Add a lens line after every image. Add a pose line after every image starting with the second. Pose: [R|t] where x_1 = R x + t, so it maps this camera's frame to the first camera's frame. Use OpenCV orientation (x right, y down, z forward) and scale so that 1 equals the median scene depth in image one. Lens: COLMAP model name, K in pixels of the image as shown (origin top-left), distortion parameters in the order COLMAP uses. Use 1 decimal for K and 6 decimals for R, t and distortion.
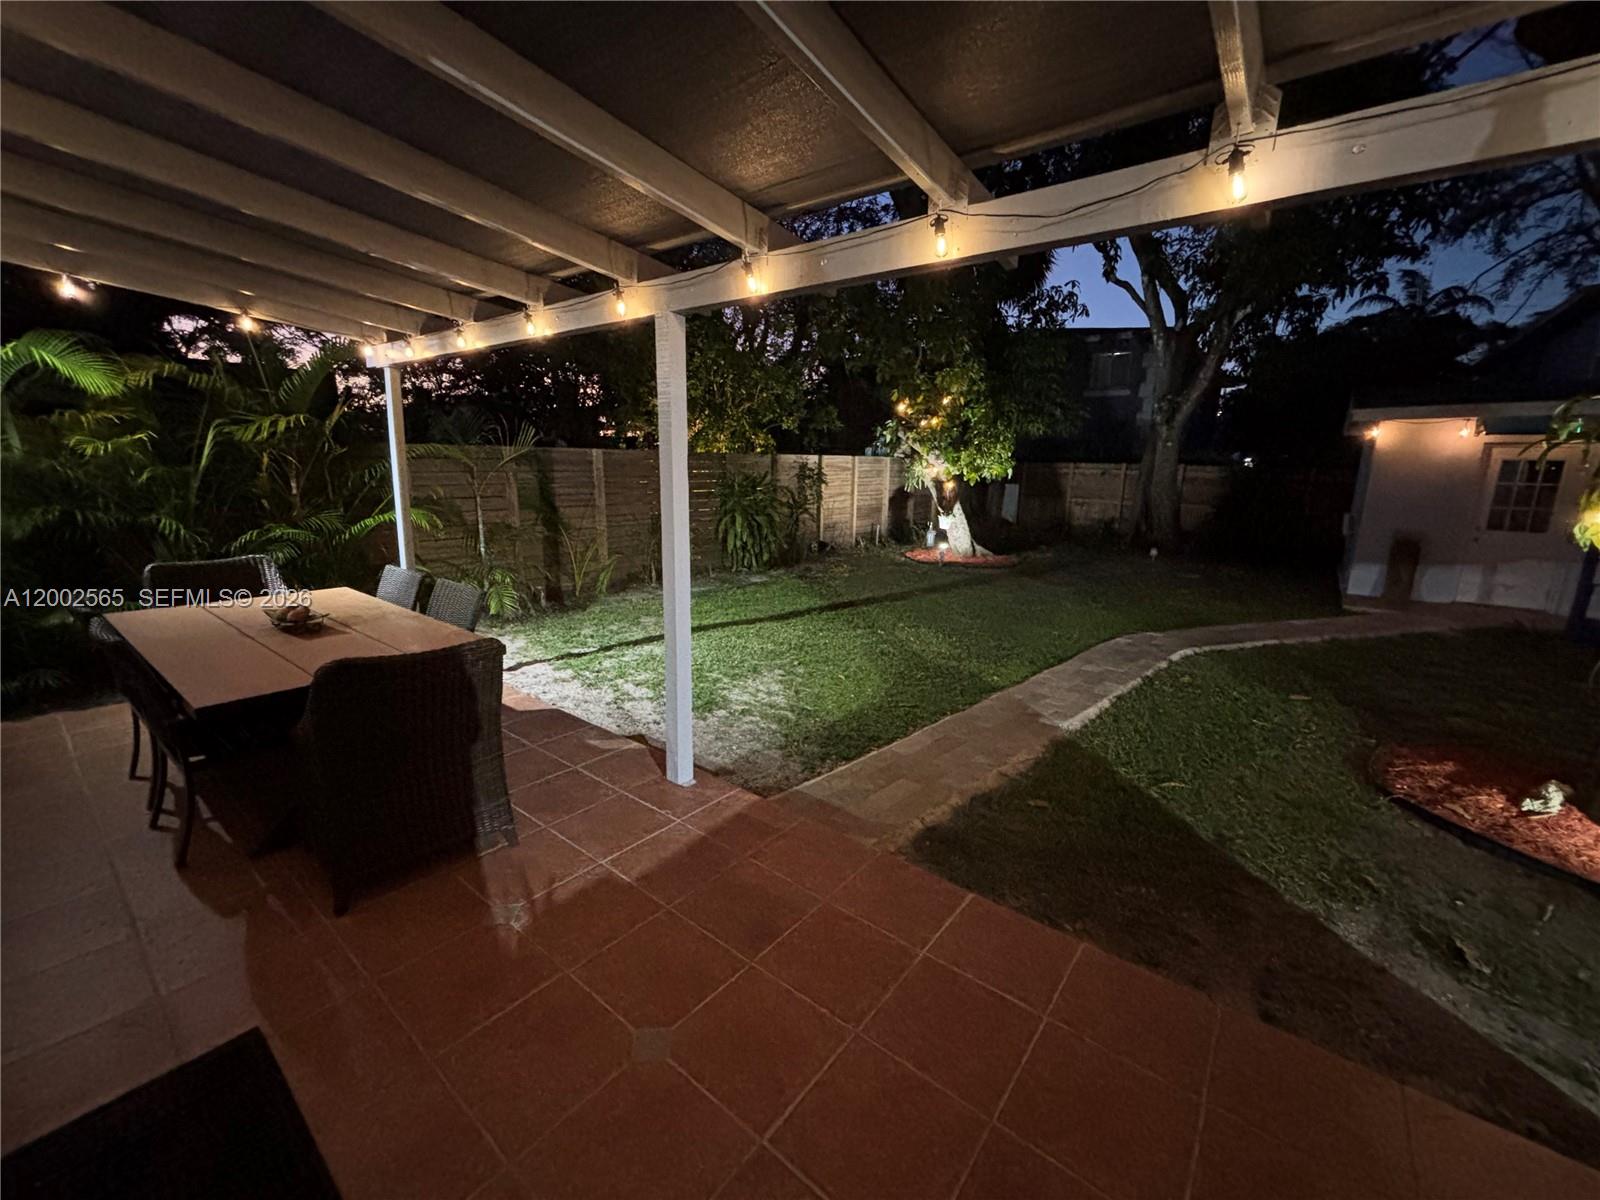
lens RADIAL K [[645.2, 0, 798.1], [0, 645.2, 598.4], [0, 0, 1]] dist [0.004103, -0.000163]
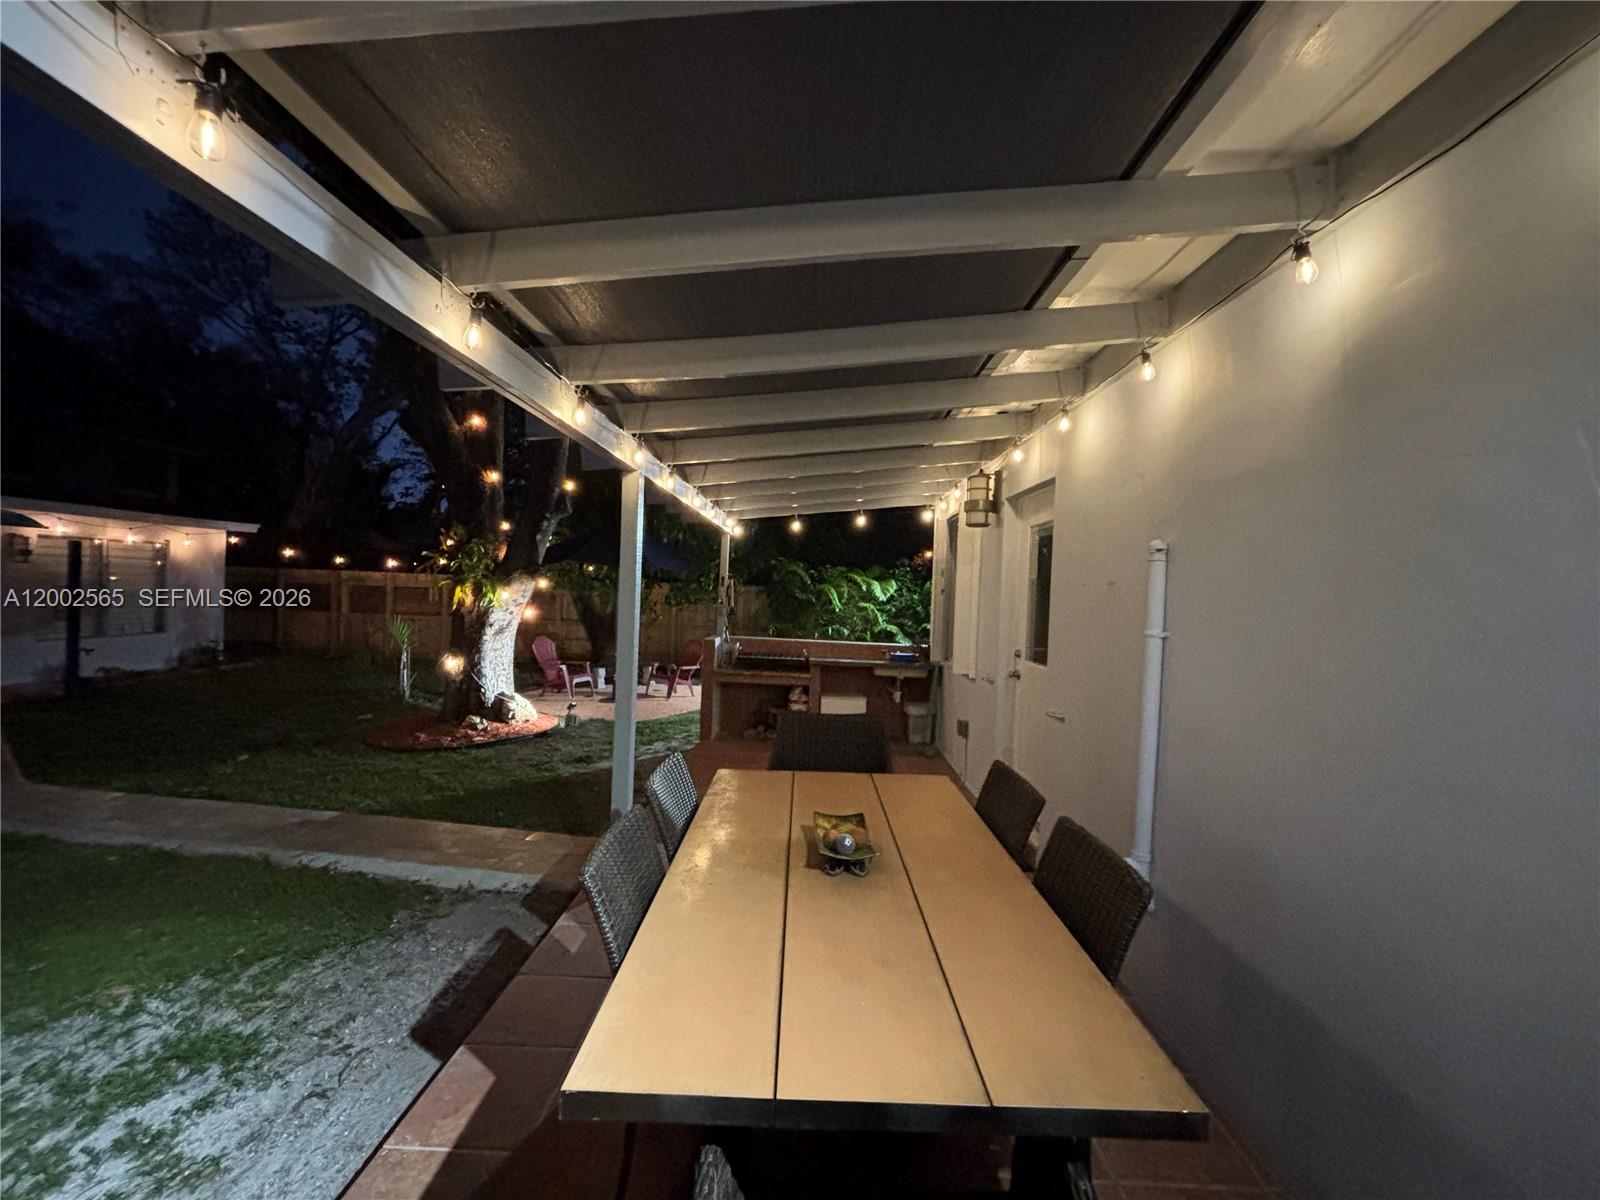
lens RADIAL K [[645.2, 0, 798.1], [0, 645.2, 598.4], [0, 0, 1]] dist [0.004103, -0.000163]
pose [[-0.596499, -0.051295, 0.800973, -0.650261], [0.119483, 0.981160, 0.151815, -0.163447], [-0.793670, 0.186261, -0.579133, 0.706504]]
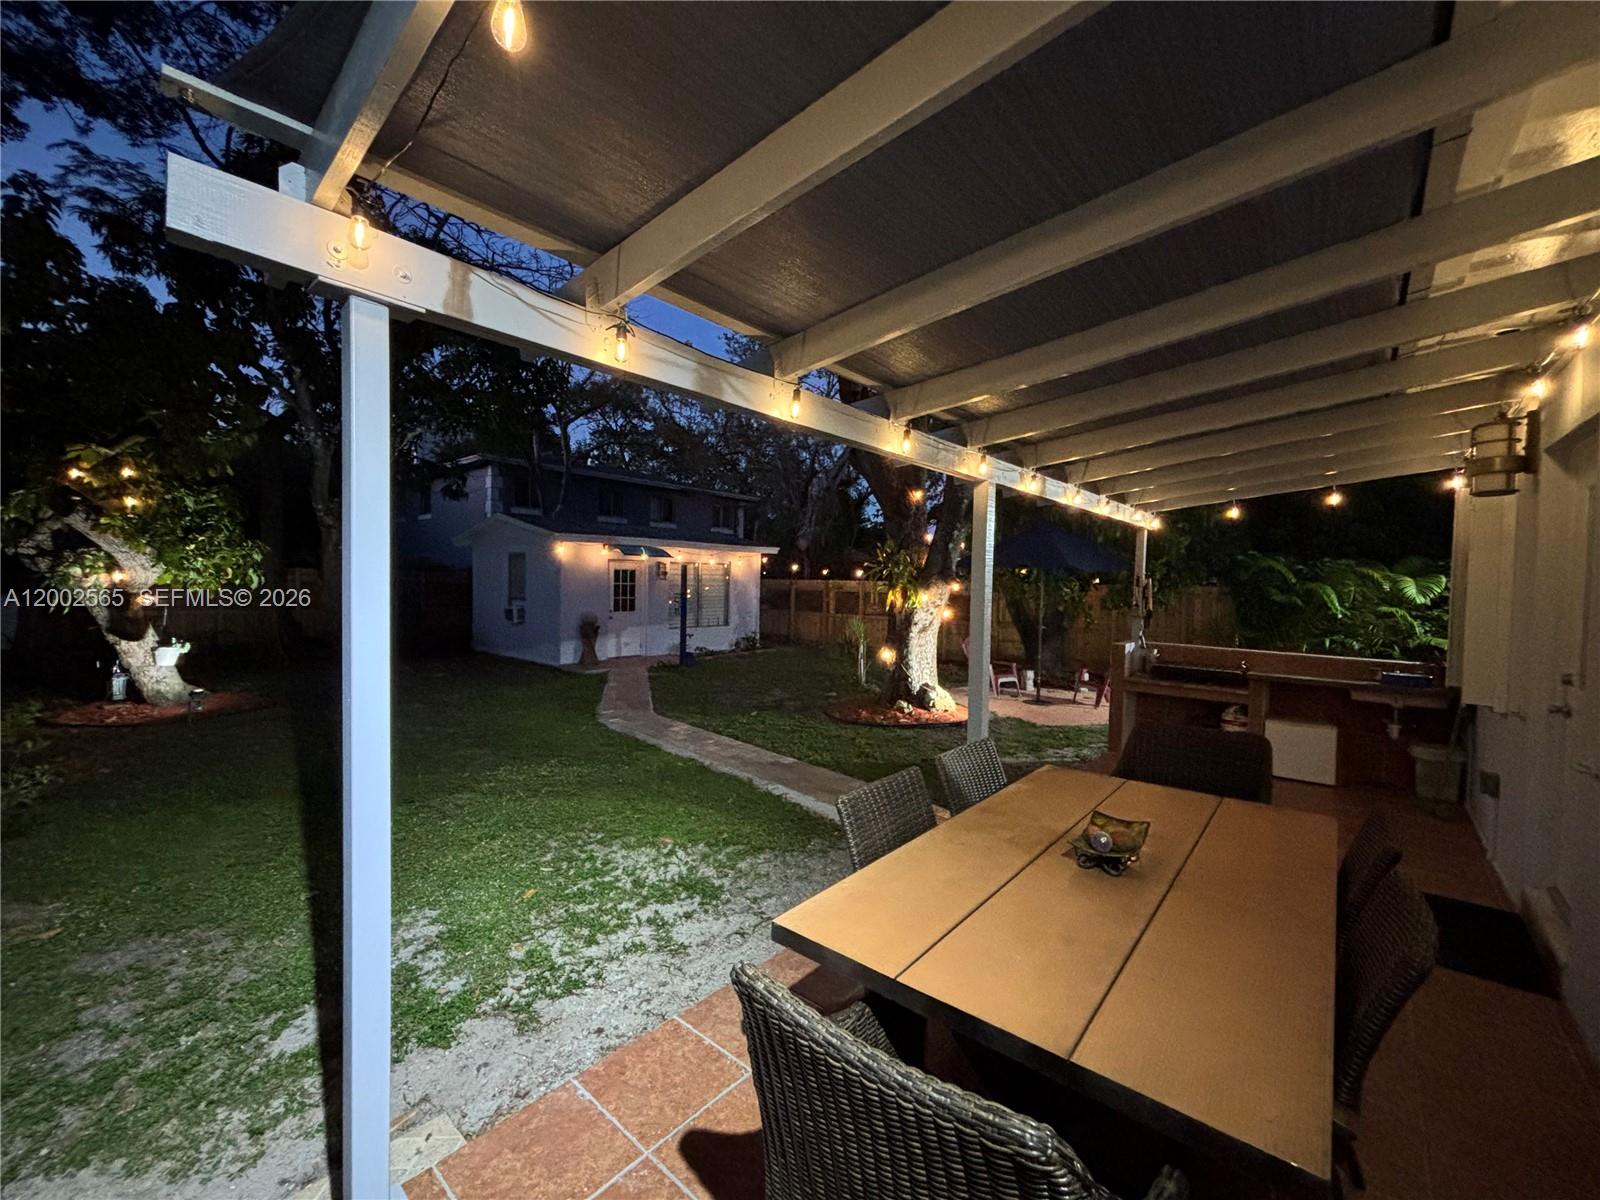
lens RADIAL K [[645.2, 0, 798.1], [0, 645.2, 598.4], [0, 0, 1]] dist [0.004103, -0.000163]
pose [[0.051923, -0.044666, 0.997652, -0.733831], [0.188687, 0.981444, 0.034120, -0.148861], [-0.980664, 0.186472, 0.059387, 0.628913]]
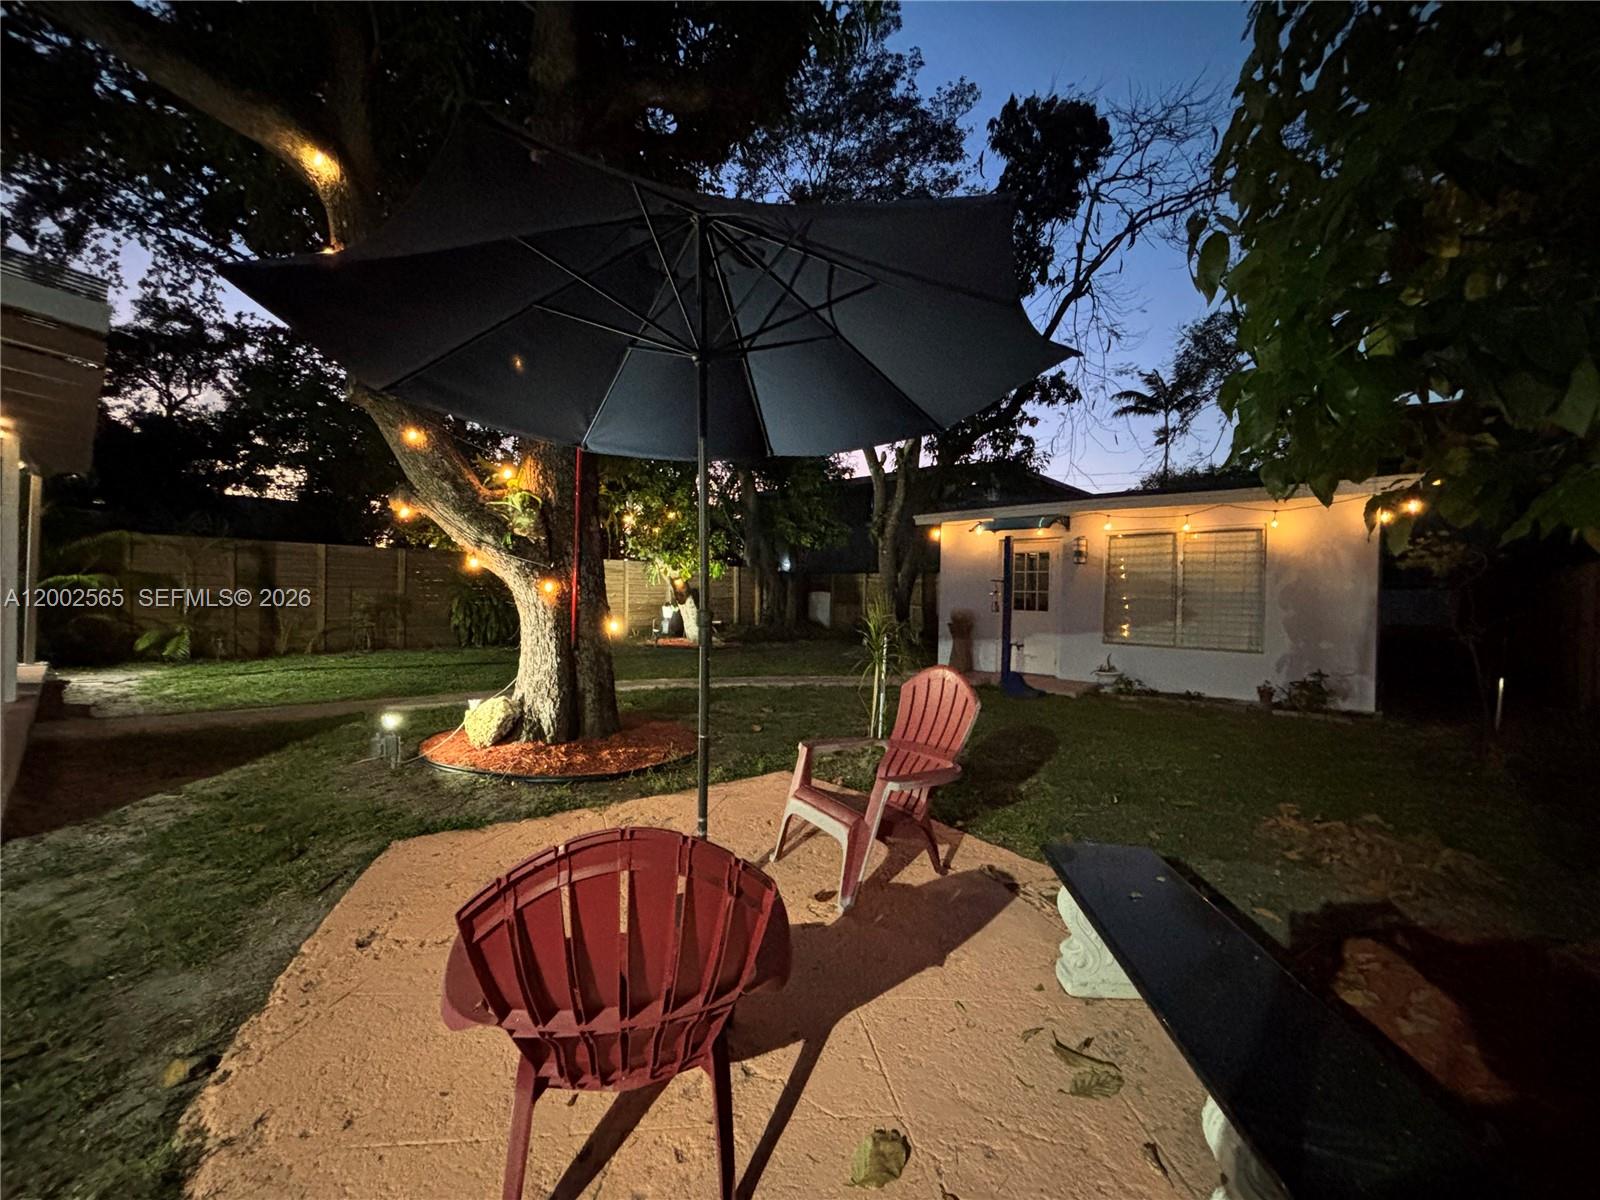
lens RADIAL K [[645.2, 0, 798.1], [0, 645.2, 598.4], [0, 0, 1]] dist [0.004103, -0.000163]
pose [[0.997585, 0.006263, -0.069169, 1.051188], [-0.019875, 0.980020, -0.197903, 0.167518], [0.066548, 0.198800, 0.977778, -0.290719]]
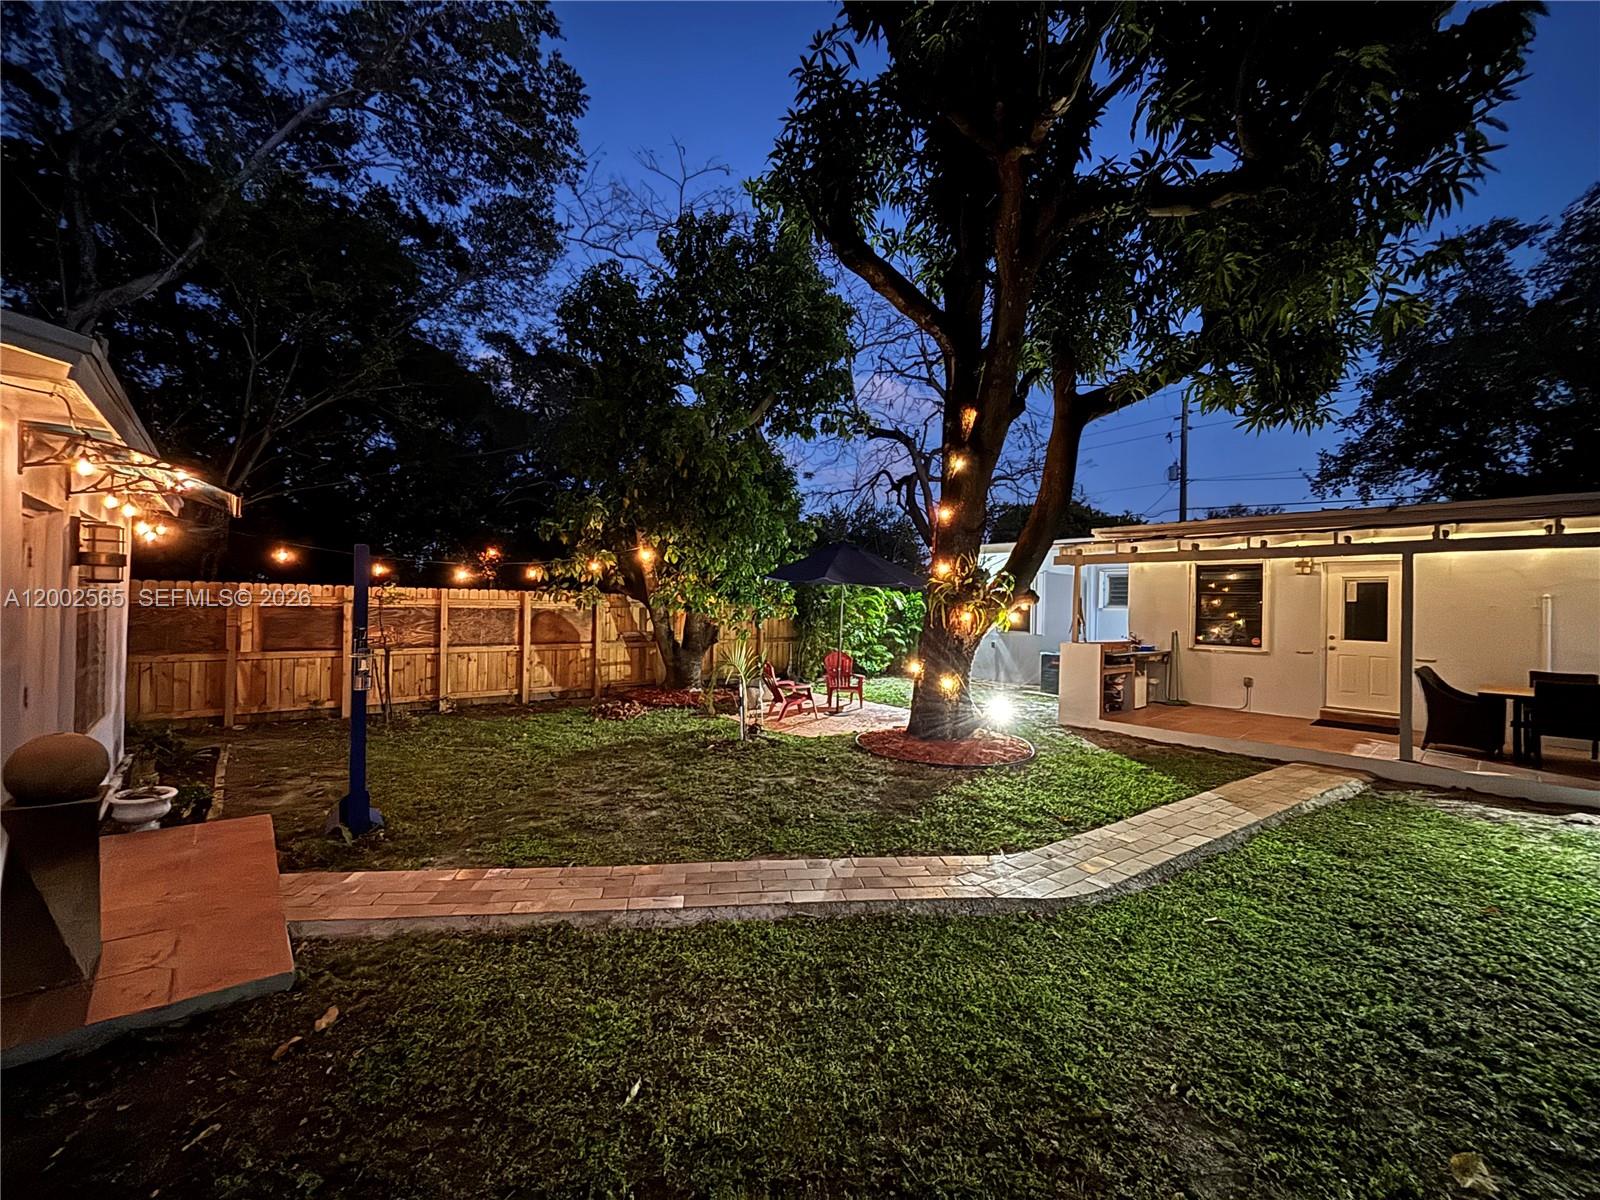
lens RADIAL K [[645.2, 0, 798.1], [0, 645.2, 598.4], [0, 0, 1]] dist [0.004103, -0.000163]
pose [[-0.983588, -0.038547, 0.176261, 0.761541], [-0.002448, 0.979673, 0.200587, -0.354884], [-0.180410, 0.196864, -0.963689, 1.778402]]
